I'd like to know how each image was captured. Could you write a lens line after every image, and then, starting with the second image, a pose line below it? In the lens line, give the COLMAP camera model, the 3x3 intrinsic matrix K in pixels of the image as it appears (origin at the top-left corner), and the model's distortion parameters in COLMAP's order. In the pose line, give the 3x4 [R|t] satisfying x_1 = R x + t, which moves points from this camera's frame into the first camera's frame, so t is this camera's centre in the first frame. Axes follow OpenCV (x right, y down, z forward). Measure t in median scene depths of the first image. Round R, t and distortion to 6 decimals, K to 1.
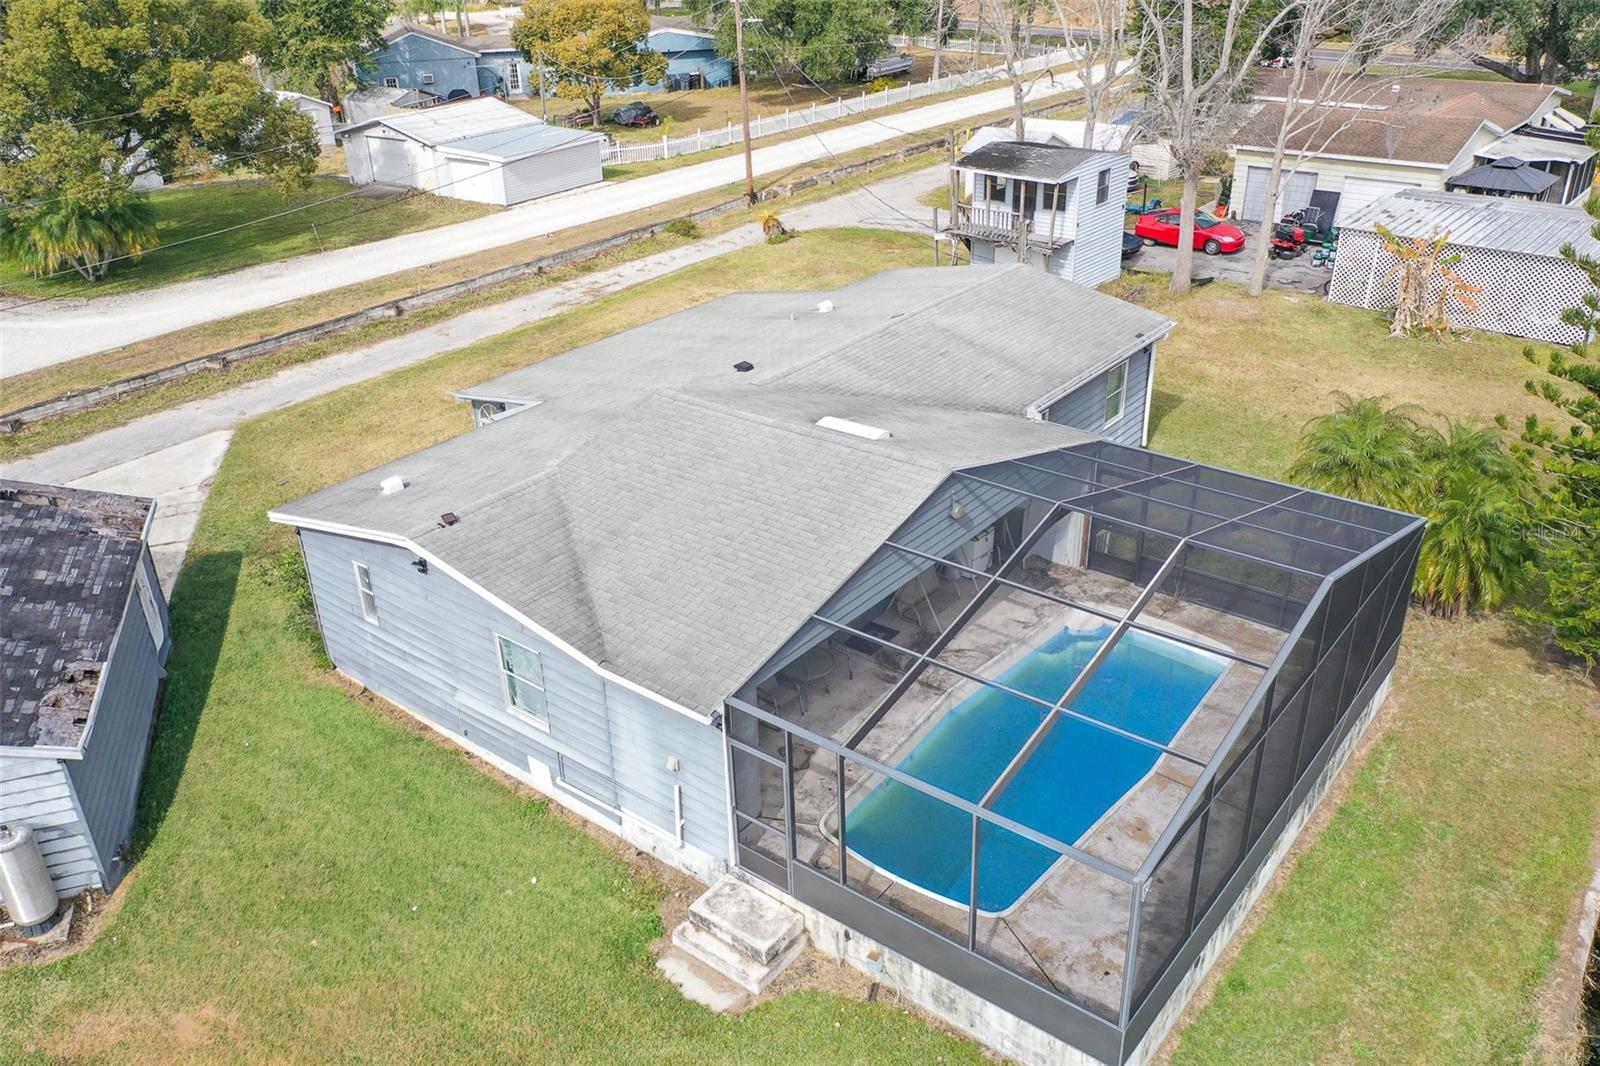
lens RADIAL K [[1265.6, 0, 800.0], [0, 1265.6, 533.0], [0, 0, 1]] dist [0.017153, -0.006830]
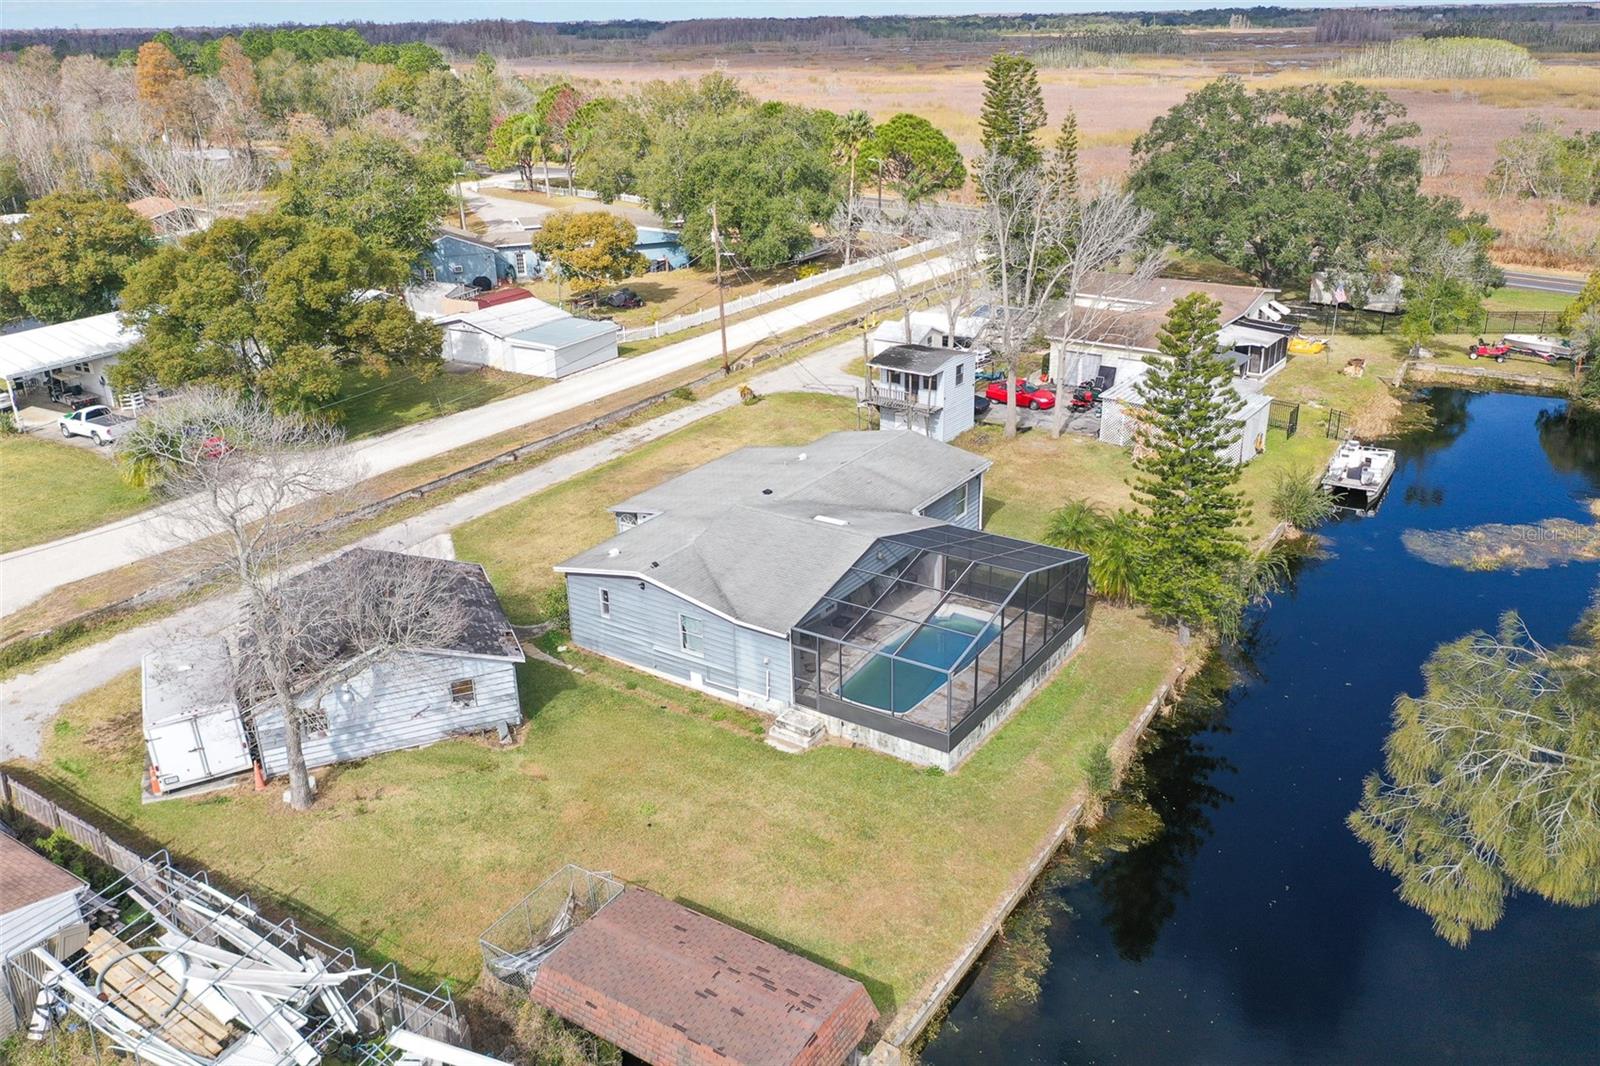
lens RADIAL K [[1265.6, 0, 800.0], [0, 1265.6, 533.0], [0, 0, 1]] dist [0.017153, -0.006830]
pose [[0.997345, -0.023107, 0.069057, -0.080952], [0.028926, 0.996005, -0.084485, 0.060283], [-0.066828, 0.086258, 0.994029, -0.576131]]
